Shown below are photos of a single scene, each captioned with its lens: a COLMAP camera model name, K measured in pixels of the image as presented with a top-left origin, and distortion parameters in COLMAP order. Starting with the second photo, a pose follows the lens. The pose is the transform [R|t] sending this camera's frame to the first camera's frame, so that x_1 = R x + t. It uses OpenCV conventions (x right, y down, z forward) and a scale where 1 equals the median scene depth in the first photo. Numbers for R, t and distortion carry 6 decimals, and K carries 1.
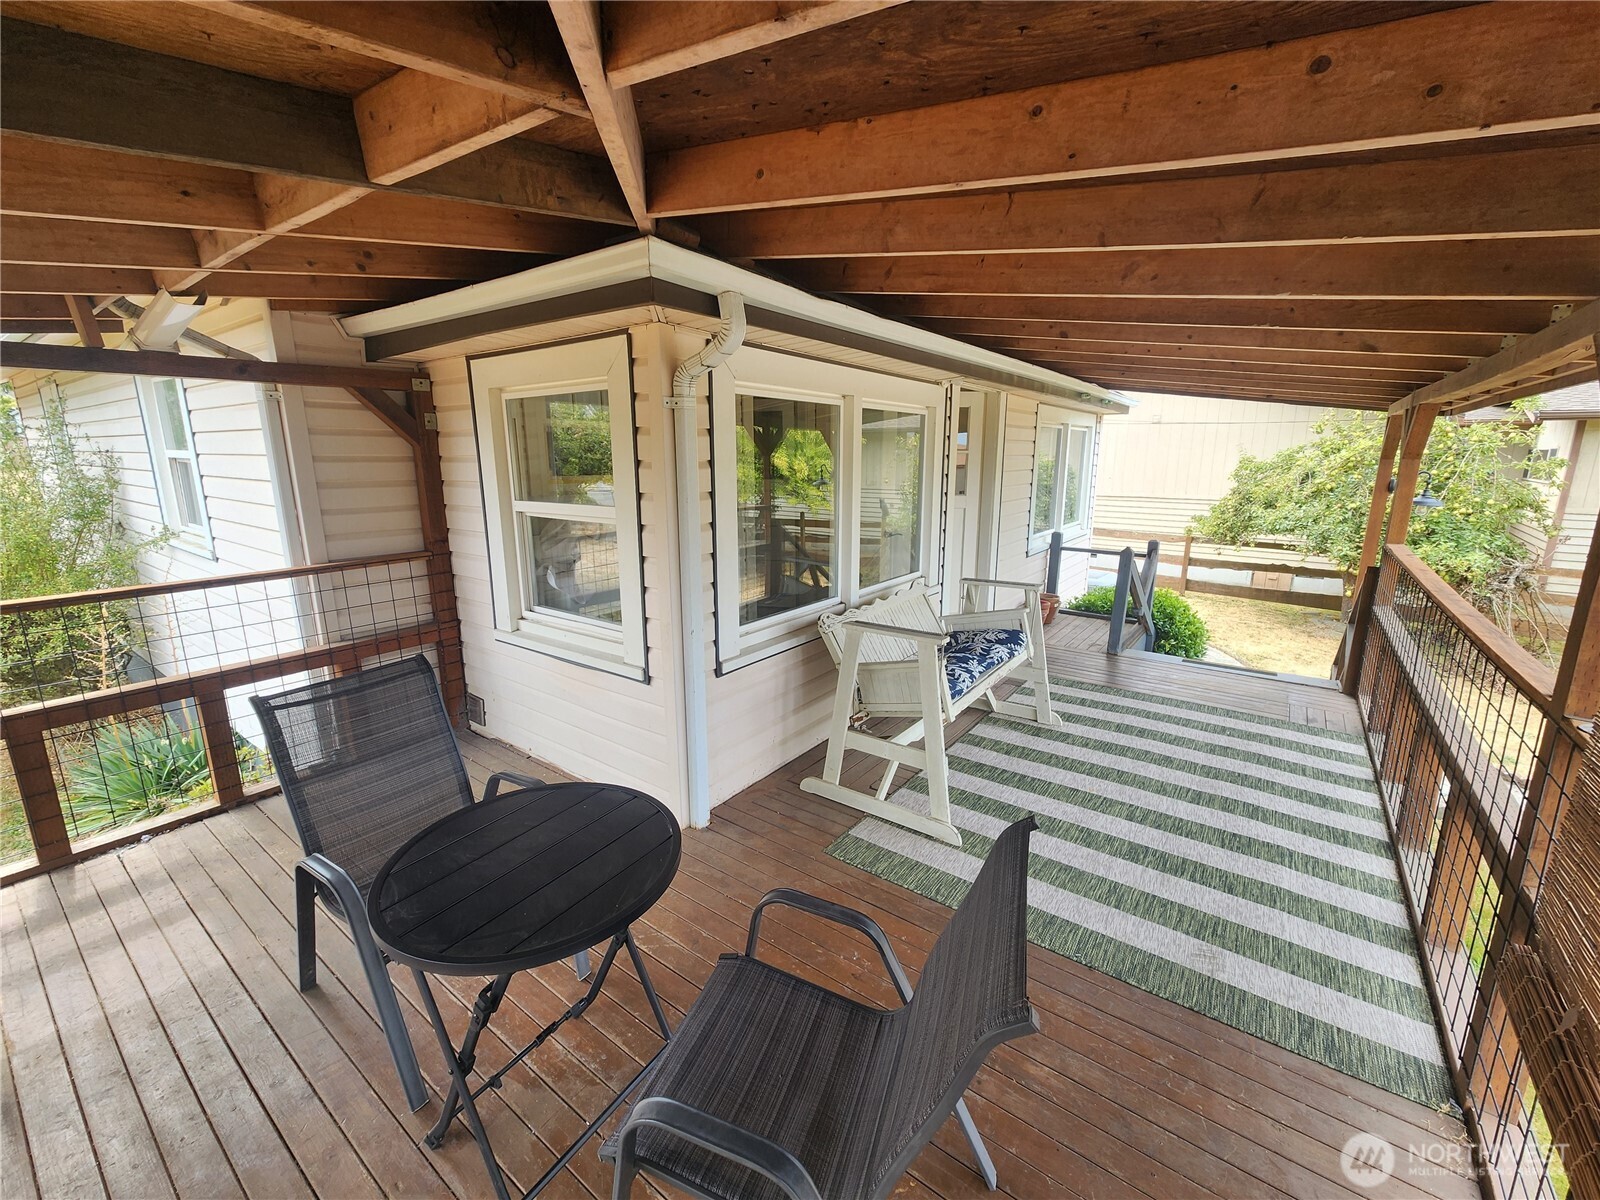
lens RADIAL K [[659.1, 0, 800.0], [0, 659.1, 600.0], [0, 0, 1]] dist [0.001921, 0.000220]
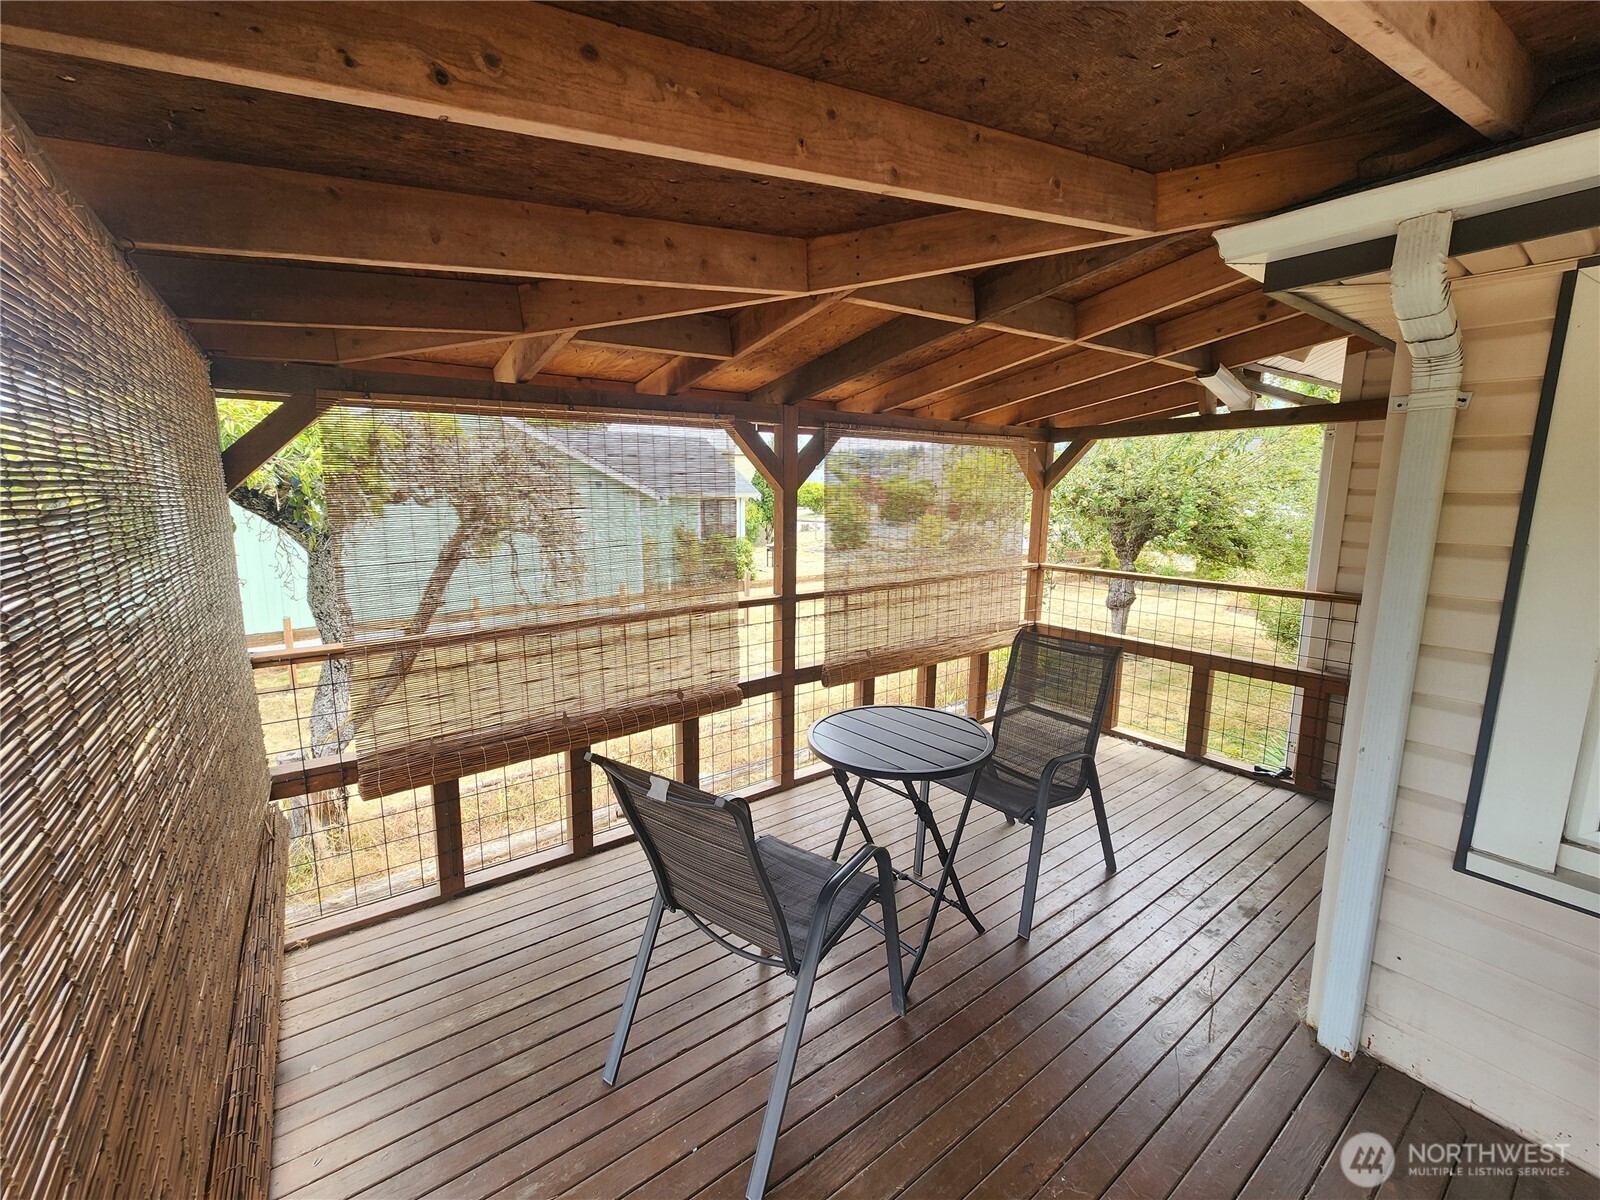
lens RADIAL K [[659.1, 0, 800.0], [0, 659.1, 600.0], [0, 0, 1]] dist [0.001921, 0.000220]
pose [[-0.298430, 0.157362, -0.941370, 0.569177], [-0.213805, 0.950226, 0.226622, -0.116070], [0.930176, 0.268900, -0.249931, 0.568253]]
